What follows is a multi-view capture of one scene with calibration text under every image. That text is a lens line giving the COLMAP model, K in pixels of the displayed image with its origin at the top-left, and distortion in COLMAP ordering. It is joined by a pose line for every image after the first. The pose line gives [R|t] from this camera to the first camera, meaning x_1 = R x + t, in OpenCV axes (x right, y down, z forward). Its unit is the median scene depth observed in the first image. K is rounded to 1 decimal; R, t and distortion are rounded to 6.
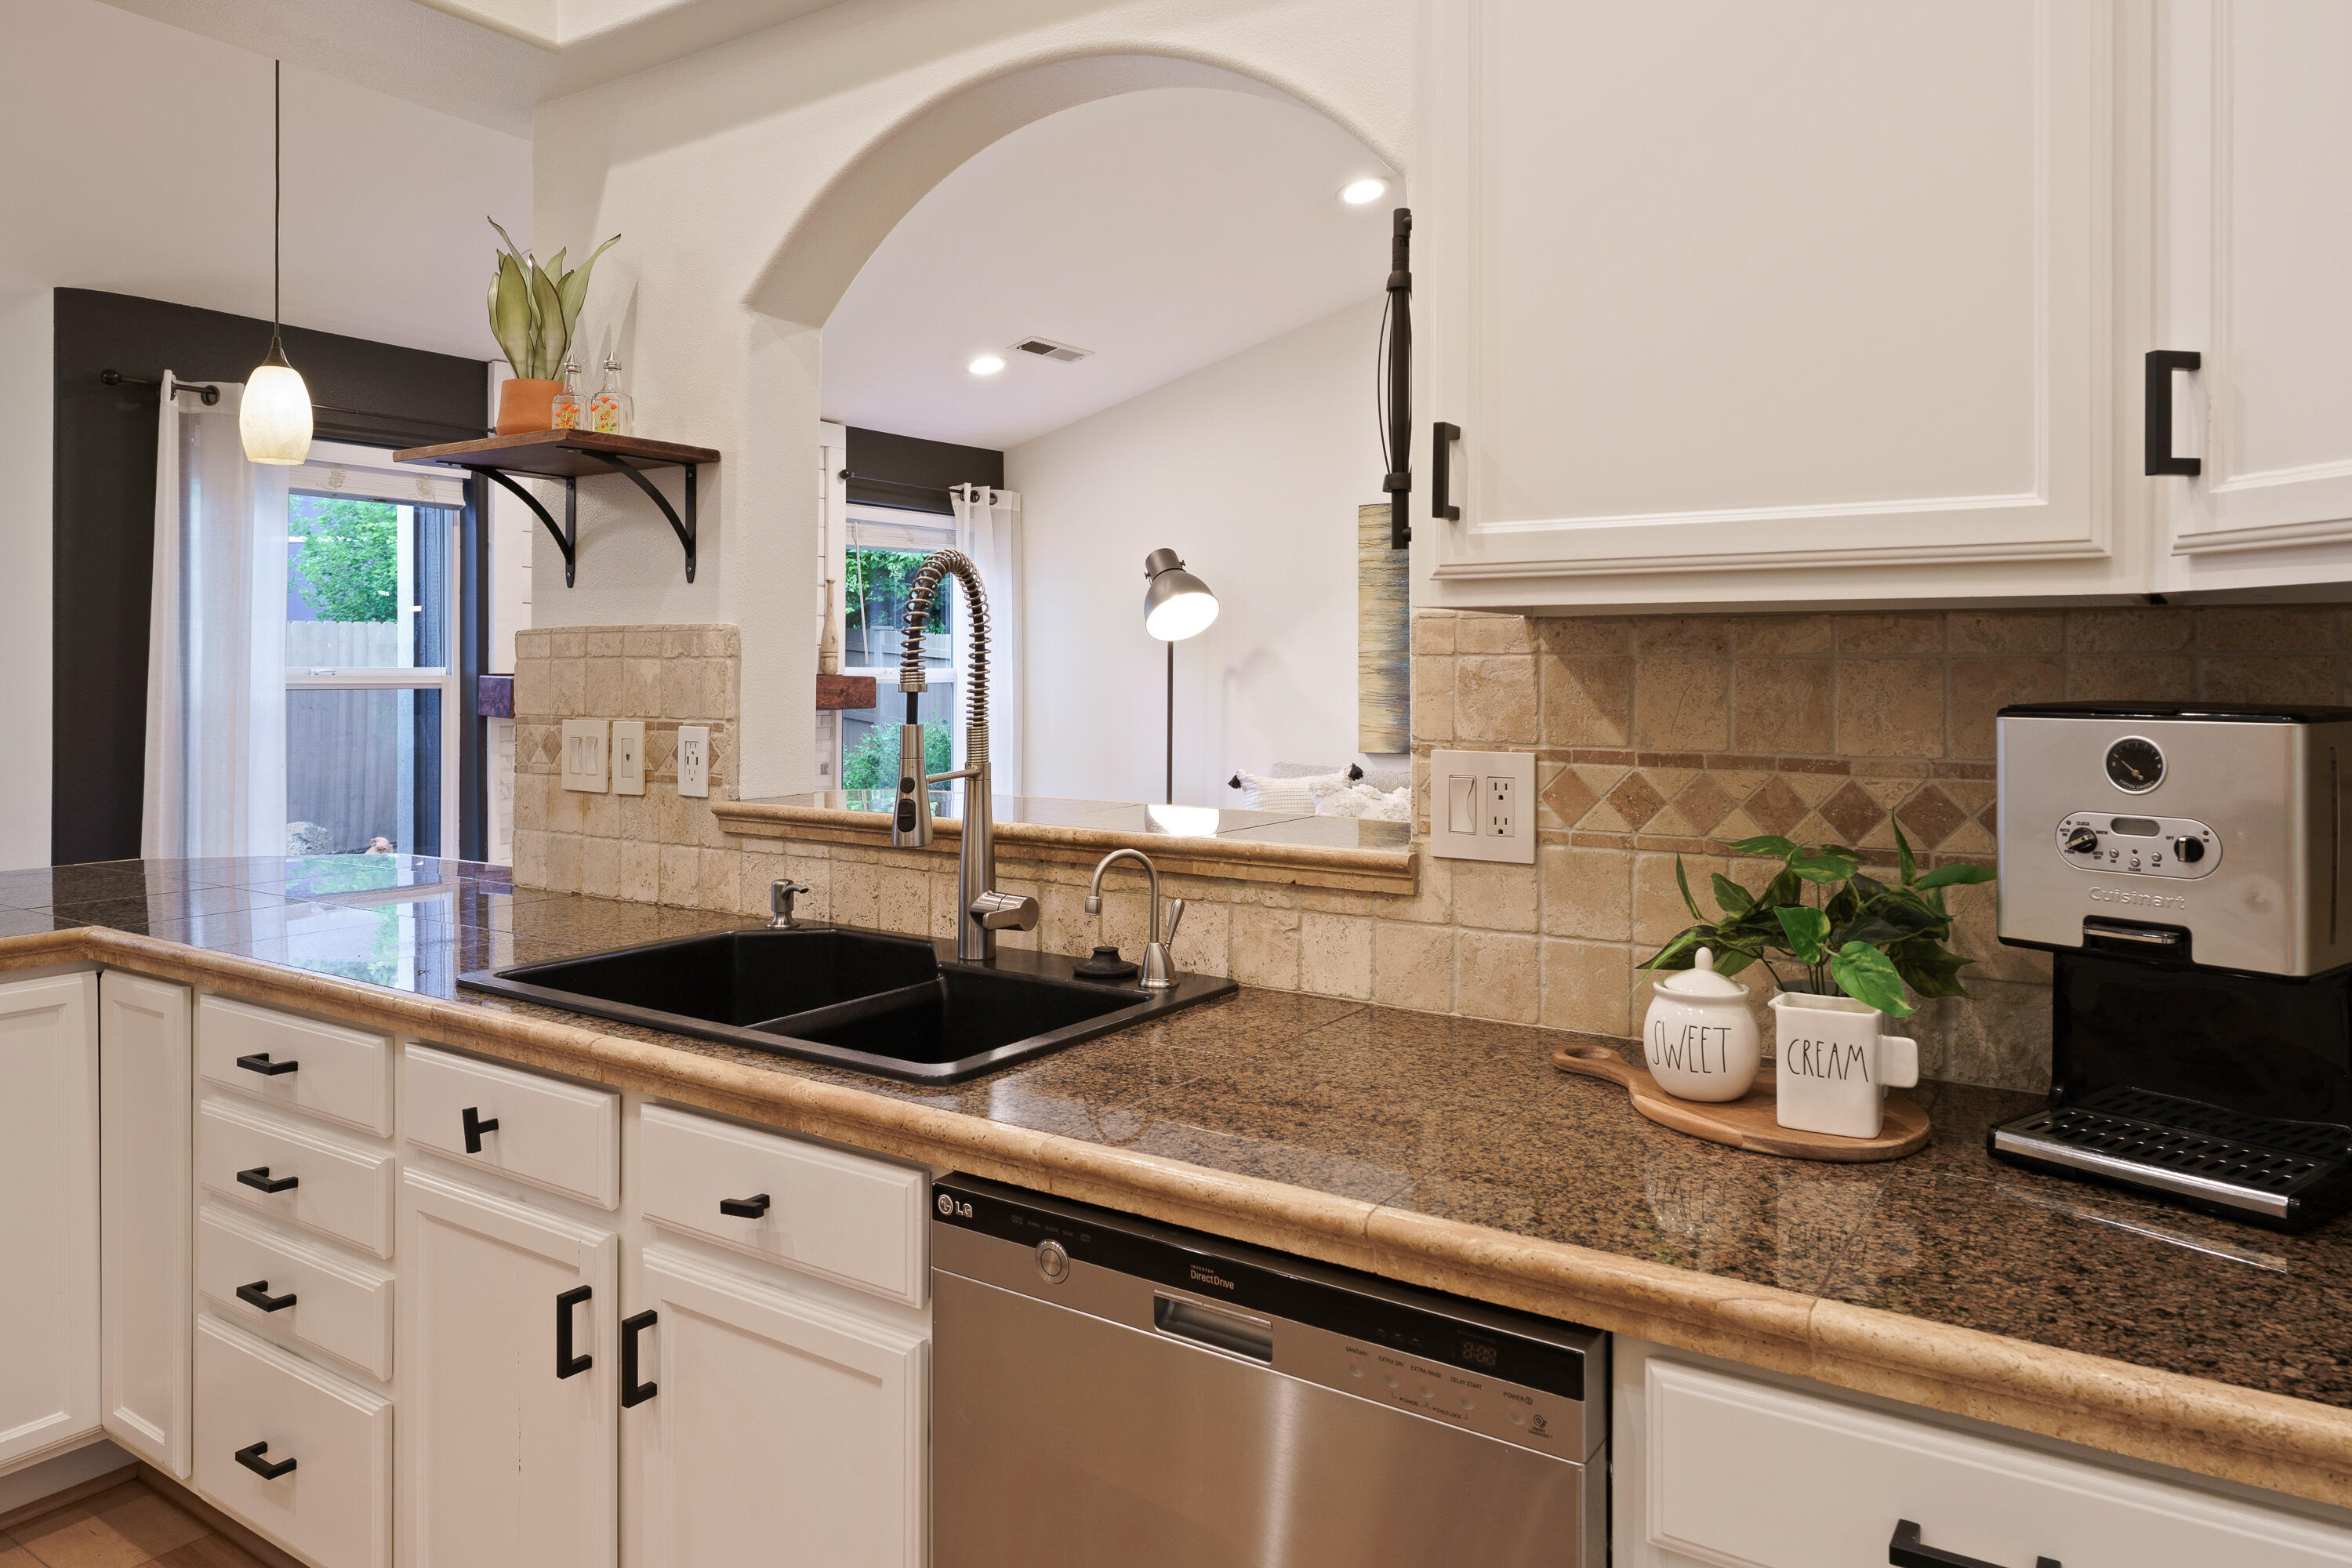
lens RADIAL K [[1534.0, 0, 1166.6], [0, 1534.0, 666.5], [0, 0, 1]] dist [0.002592, -0.001278]
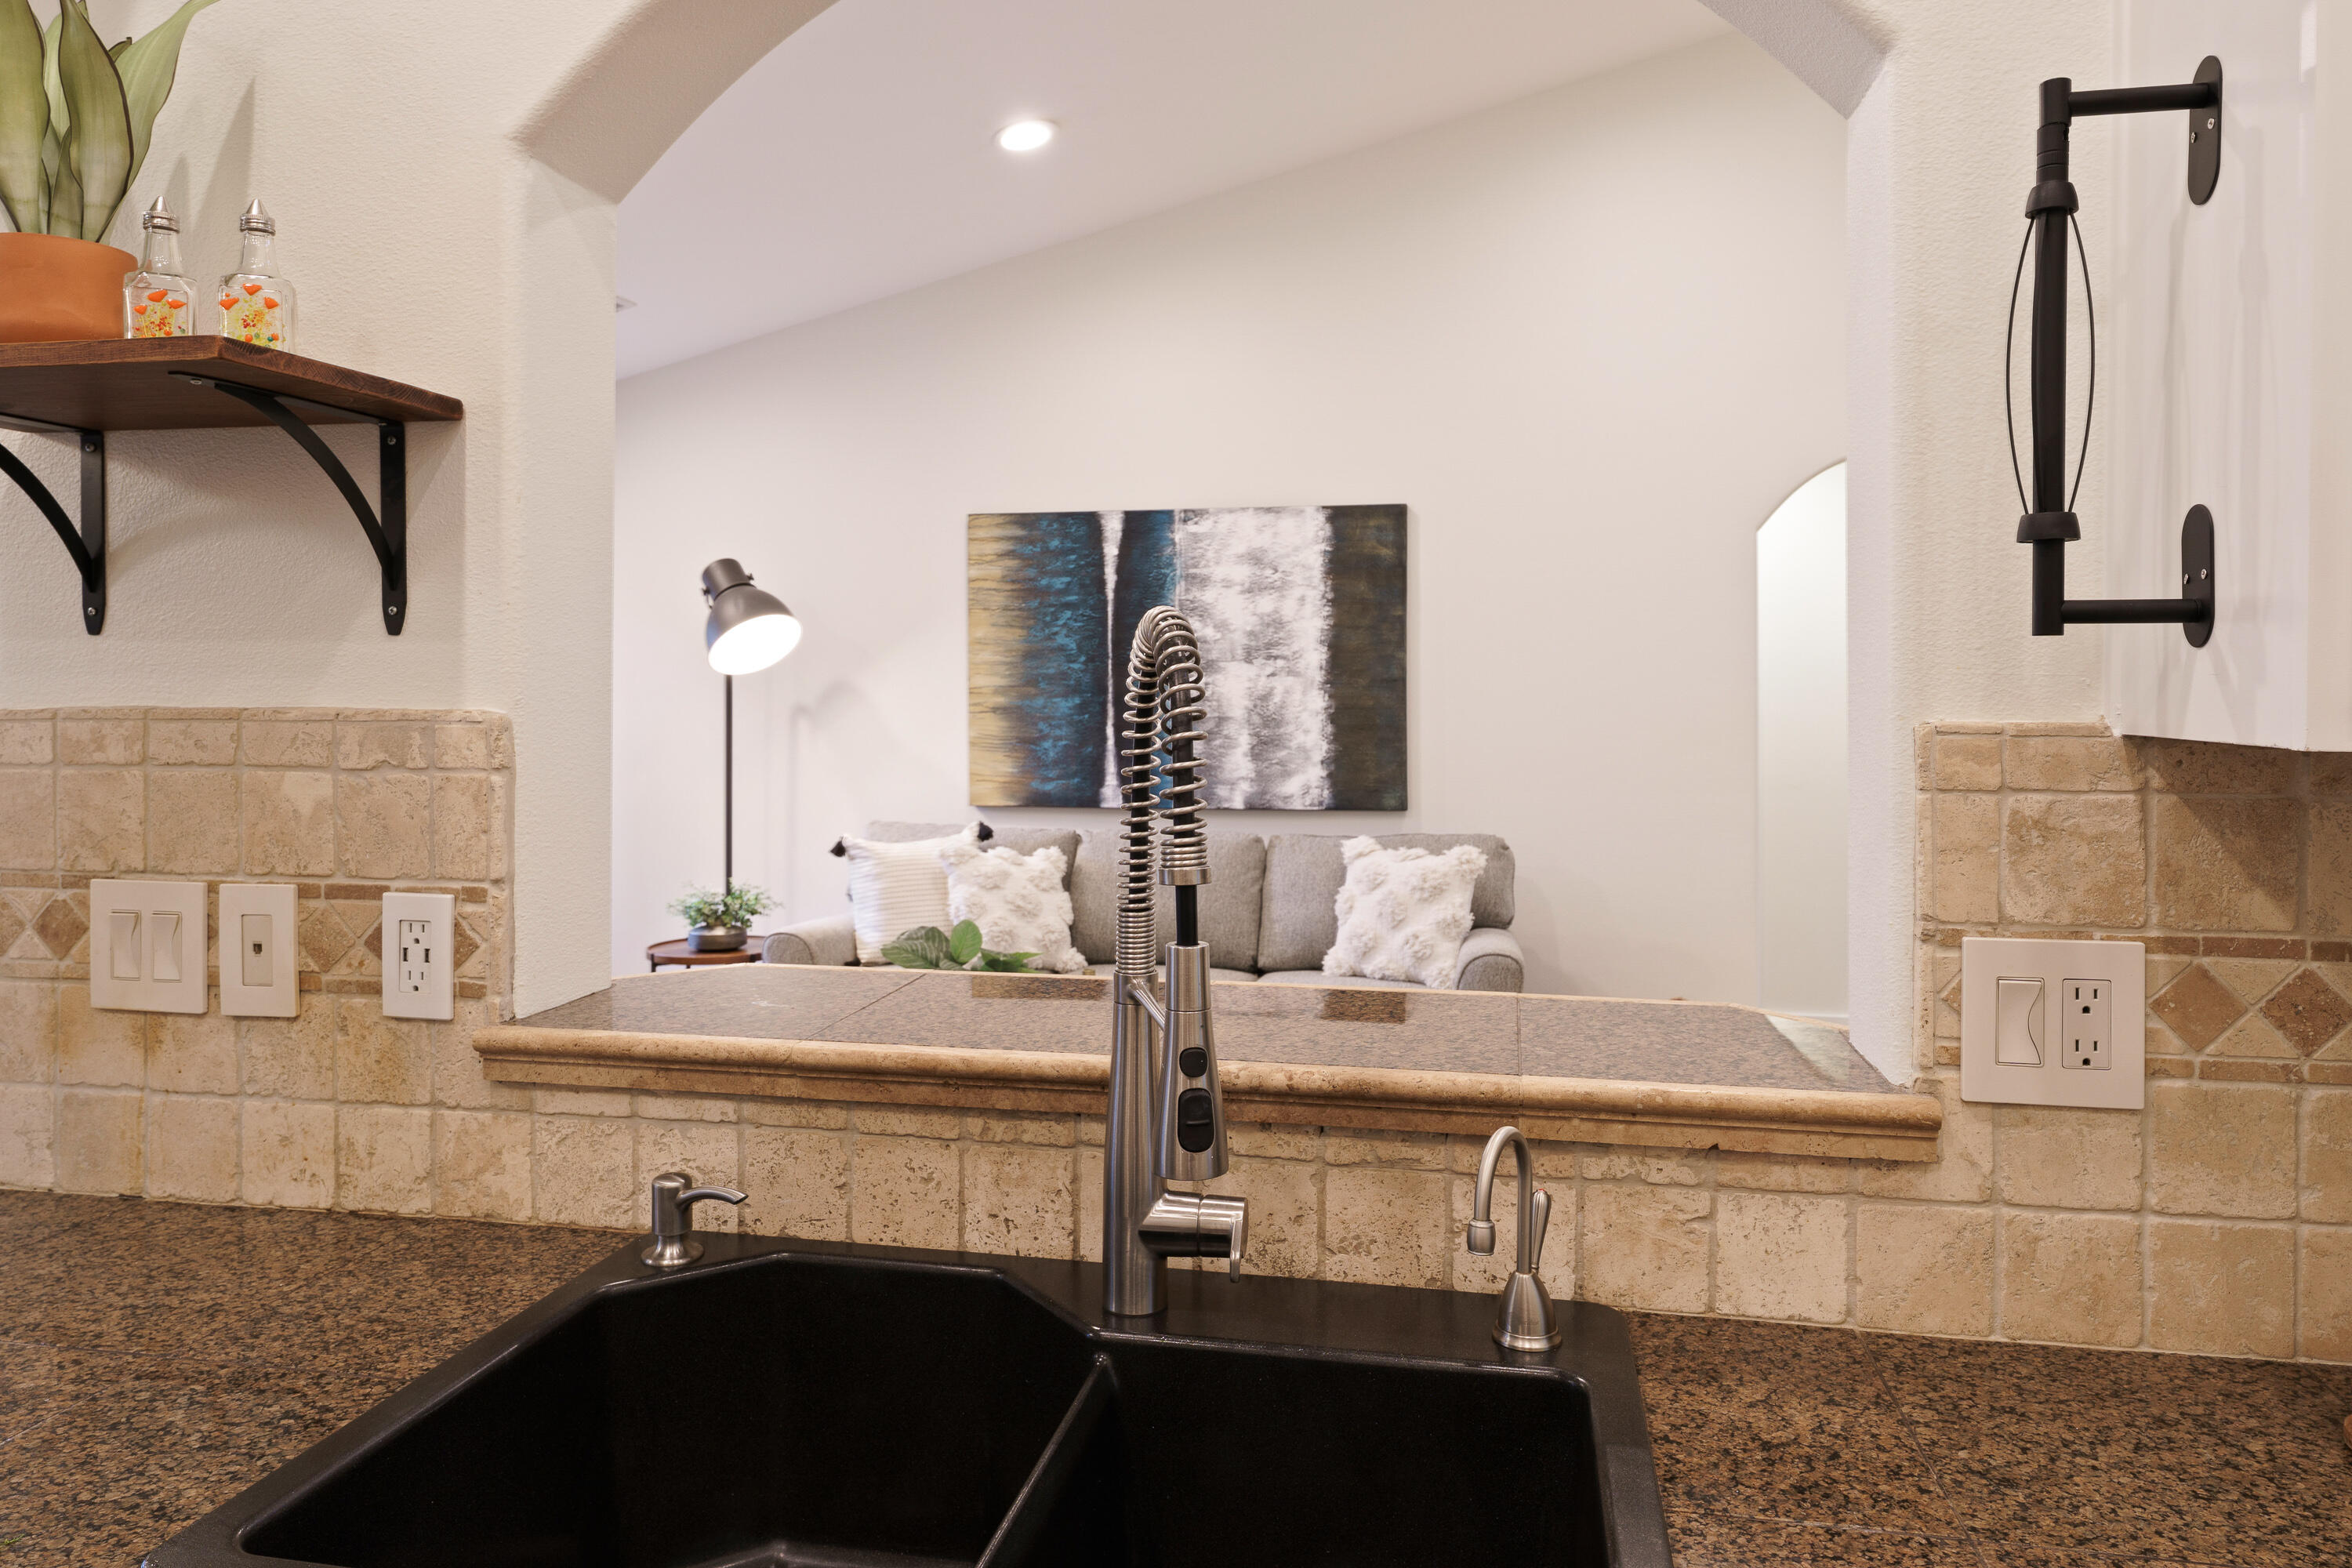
lens RADIAL K [[1595.2, 0, 1171.2], [0, 1595.2, 711.4], [0, 0, 1]] dist [-0.001178, 0.001578]
pose [[0.921765, -0.009726, 0.387626, -0.385055], [0.000917, 0.999737, 0.022904, -0.055401], [-0.387747, -0.020756, 0.921532, 0.495458]]
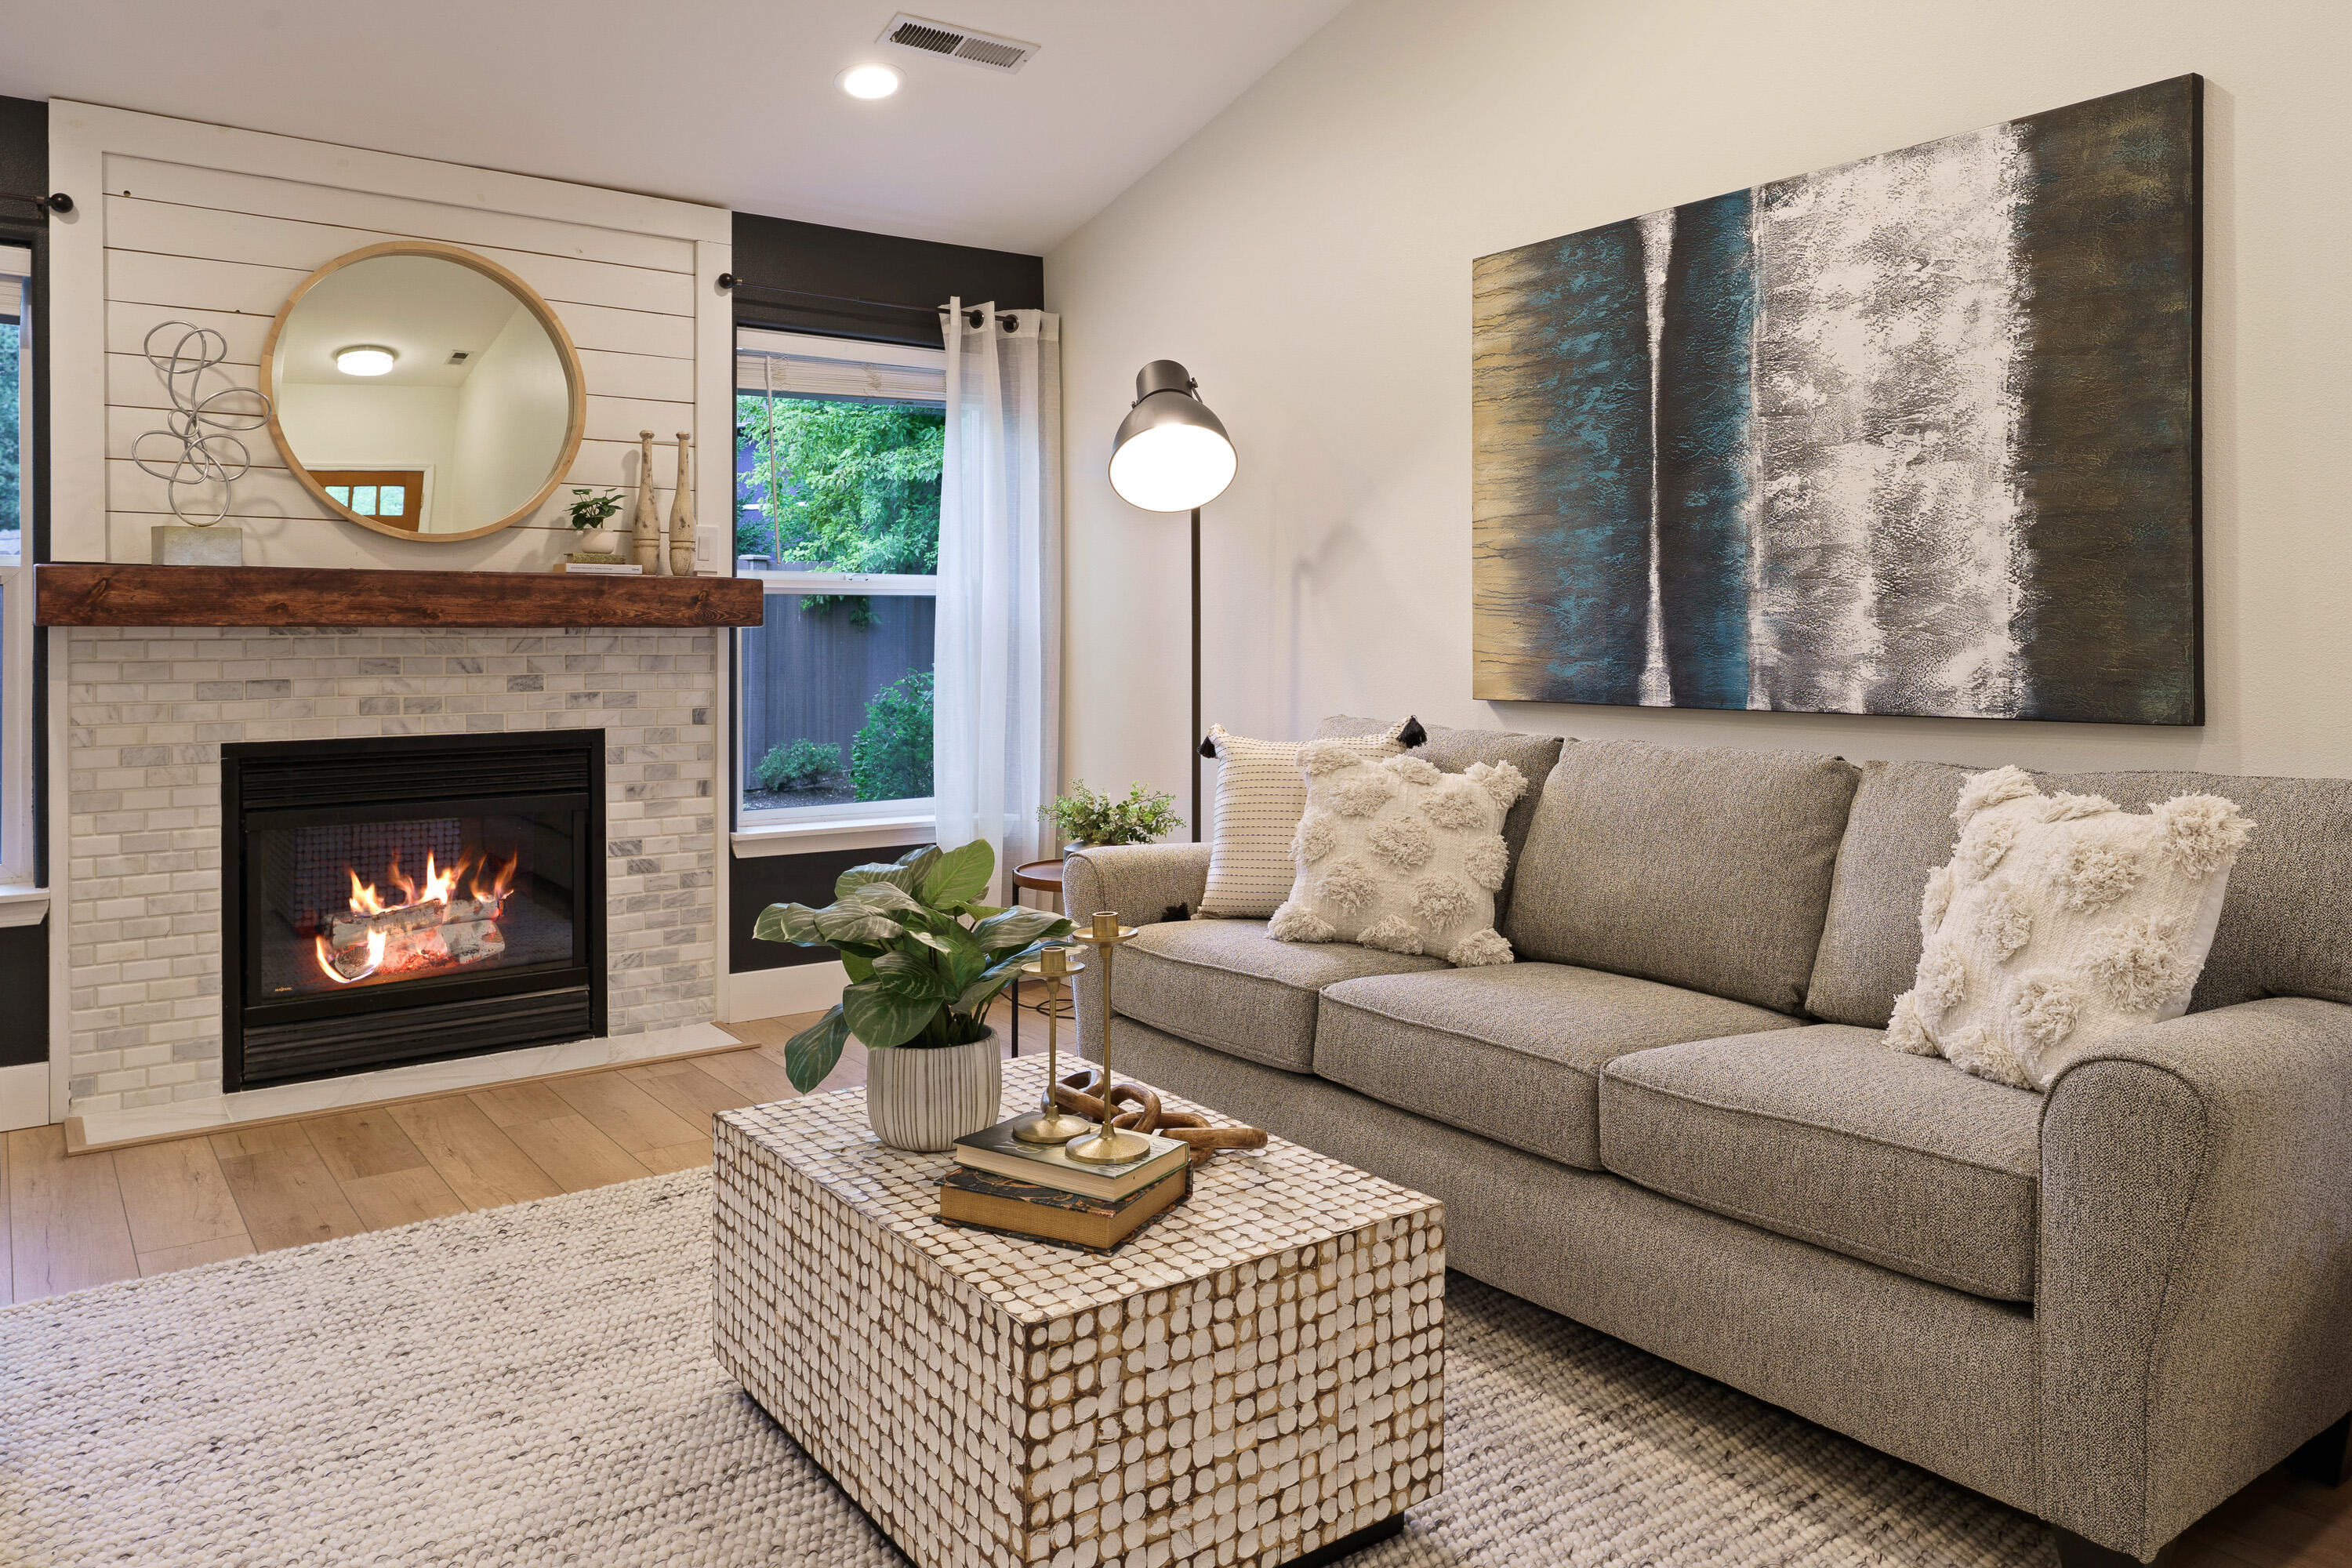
lens RADIAL K [[1610.6, 0, 1160.2], [0, 1610.6, 632.5], [0, 0, 1]] dist [-0.000333, 0.000104]
pose [[0.940202, -0.002782, -0.340606, 0.743133], [0.002975, 0.999996, 0.000045, 0.105935], [0.340604, -0.001055, 0.940206, 1.389386]]
